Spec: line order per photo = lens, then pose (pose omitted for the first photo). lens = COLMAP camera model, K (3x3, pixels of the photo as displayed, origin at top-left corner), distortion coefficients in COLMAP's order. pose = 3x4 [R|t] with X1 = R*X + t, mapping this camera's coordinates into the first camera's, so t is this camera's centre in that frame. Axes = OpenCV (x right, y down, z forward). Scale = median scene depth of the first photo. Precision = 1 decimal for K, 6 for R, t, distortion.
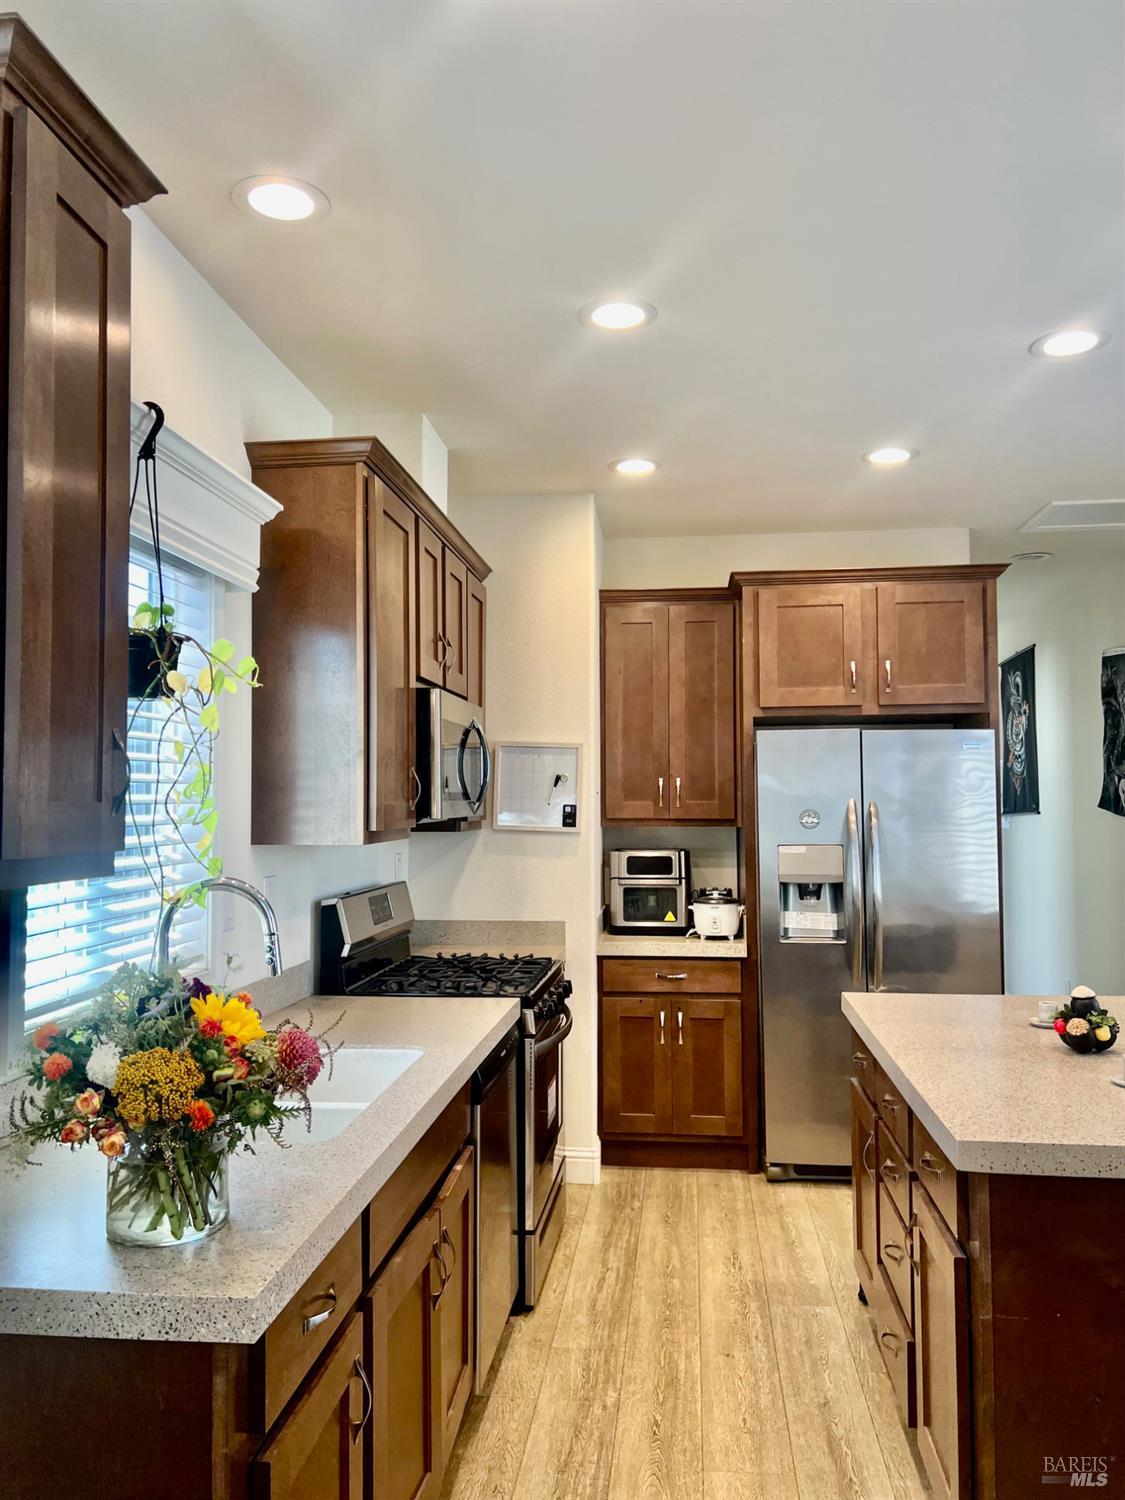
lens RADIAL K [[1103.4, 0, 571.6], [0, 1103.4, 758.3], [0, 0, 1]] dist [0.051705, -0.053668]
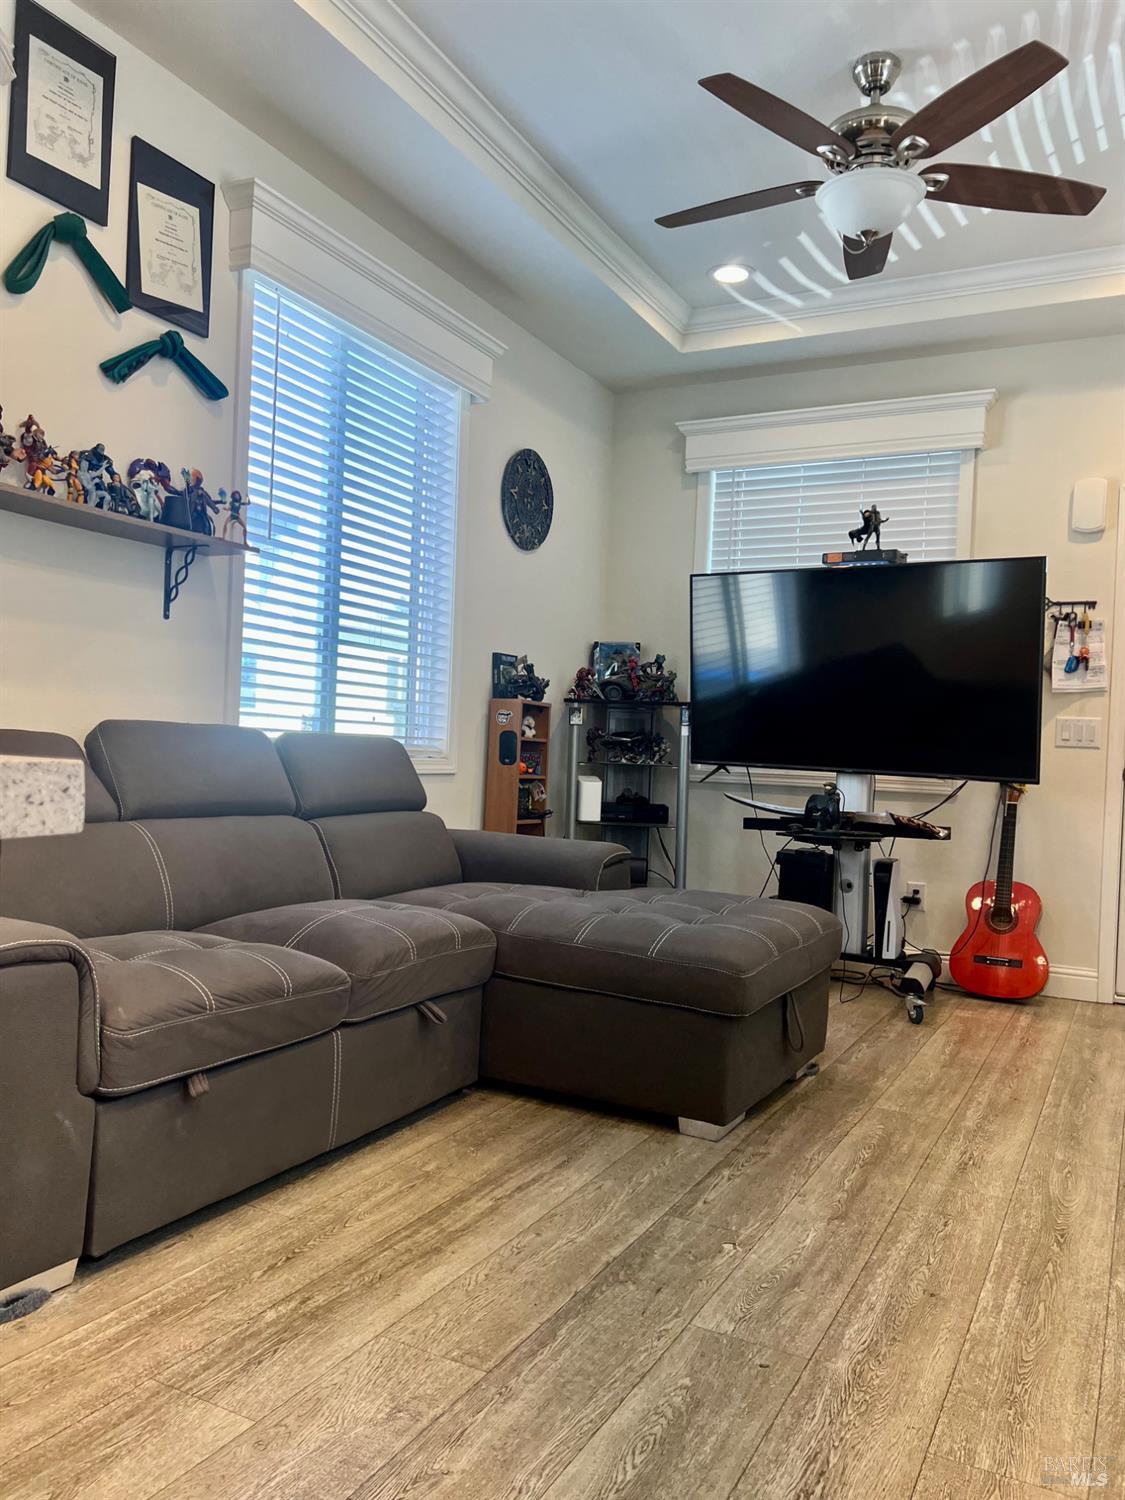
lens RADIAL K [[1103.4, 0, 572.6], [0, 1103.4, 747.7], [0, 0, 1]] dist [0.051705, -0.053668]
pose [[-0.929010, -0.037744, 0.368125, 0.108729], [-0.058514, 0.997253, -0.045420, 0.258320], [-0.365399, -0.063736, -0.928666, 1.742590]]
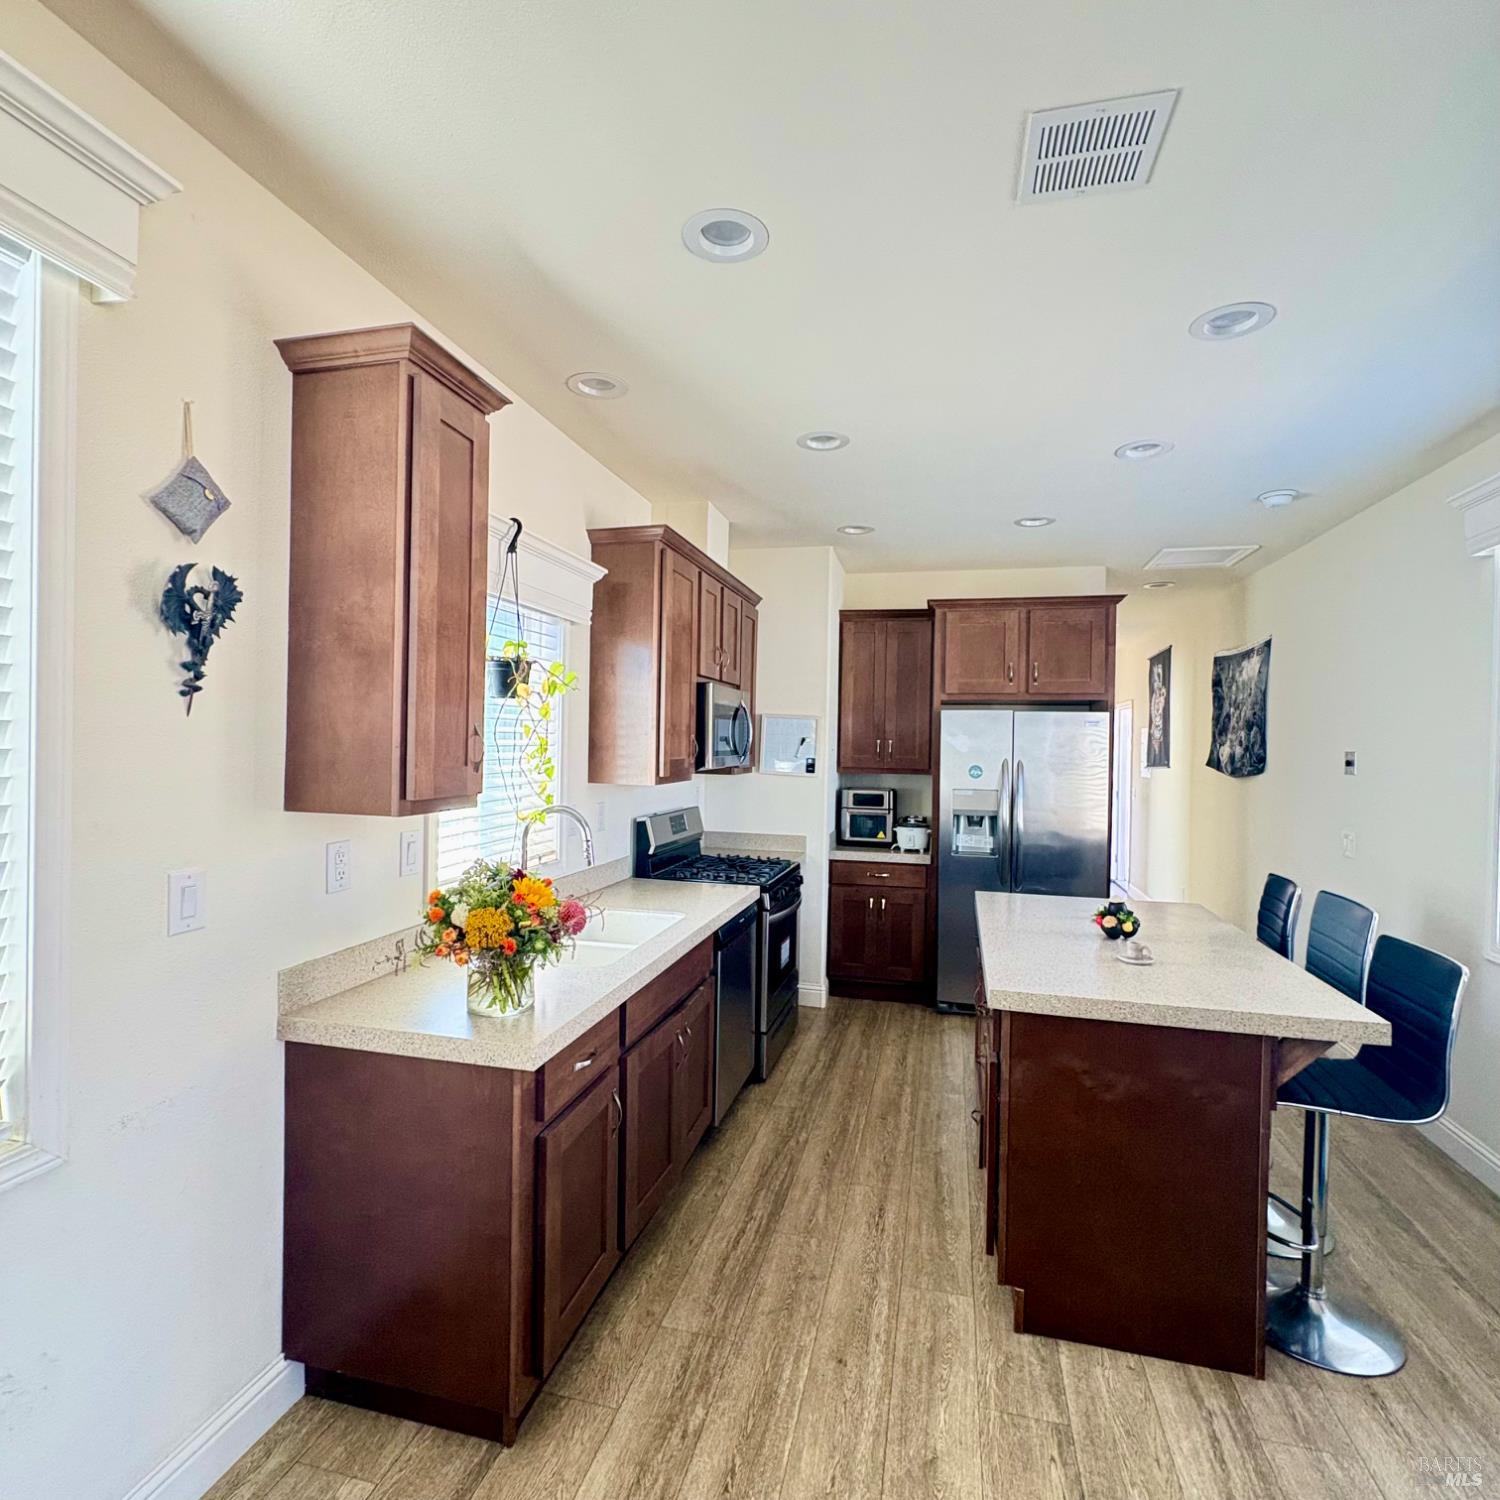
lens RADIAL K [[781.9, 0, 758.3], [0, 781.9, 748.1], [0, 0, 1]] dist [0.000023, 0.001455]
pose [[0.990993, 0.023232, -0.131884, 0.100200], [-0.017241, 0.998775, 0.046387, -0.028223], [0.132800, -0.043696, 0.990179, -0.080760]]
